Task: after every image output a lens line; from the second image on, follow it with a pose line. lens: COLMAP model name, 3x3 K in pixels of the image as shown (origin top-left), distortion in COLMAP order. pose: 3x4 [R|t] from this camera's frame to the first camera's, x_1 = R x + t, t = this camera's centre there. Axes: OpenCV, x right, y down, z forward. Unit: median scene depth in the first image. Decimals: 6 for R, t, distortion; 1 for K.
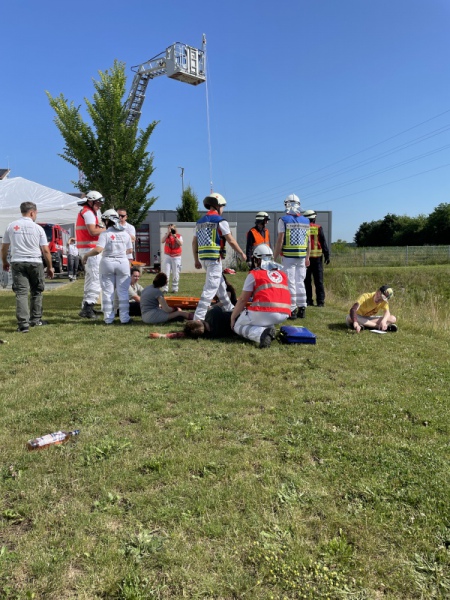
lens RADIAL K [[449.5, 0, 226.9], [0, 449.5, 299.4], [0, 0, 1]] dist [0.073845, -0.083925]
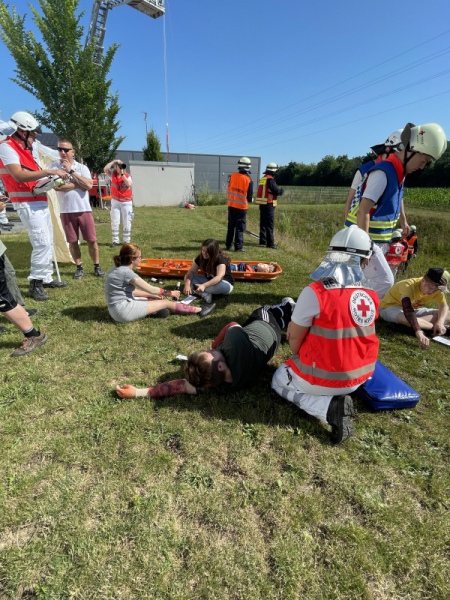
lens RADIAL K [[277.4, 0, 221.1], [0, 277.4, 302.3], [0, 0, 1]] dist [-0.015239, 0.000149]
pose [[0.989655, -0.029748, 0.140353, -0.026591], [-0.012579, 0.956509, 0.291431, -0.035802], [-0.142918, -0.290181, 0.946239, 0.205629]]
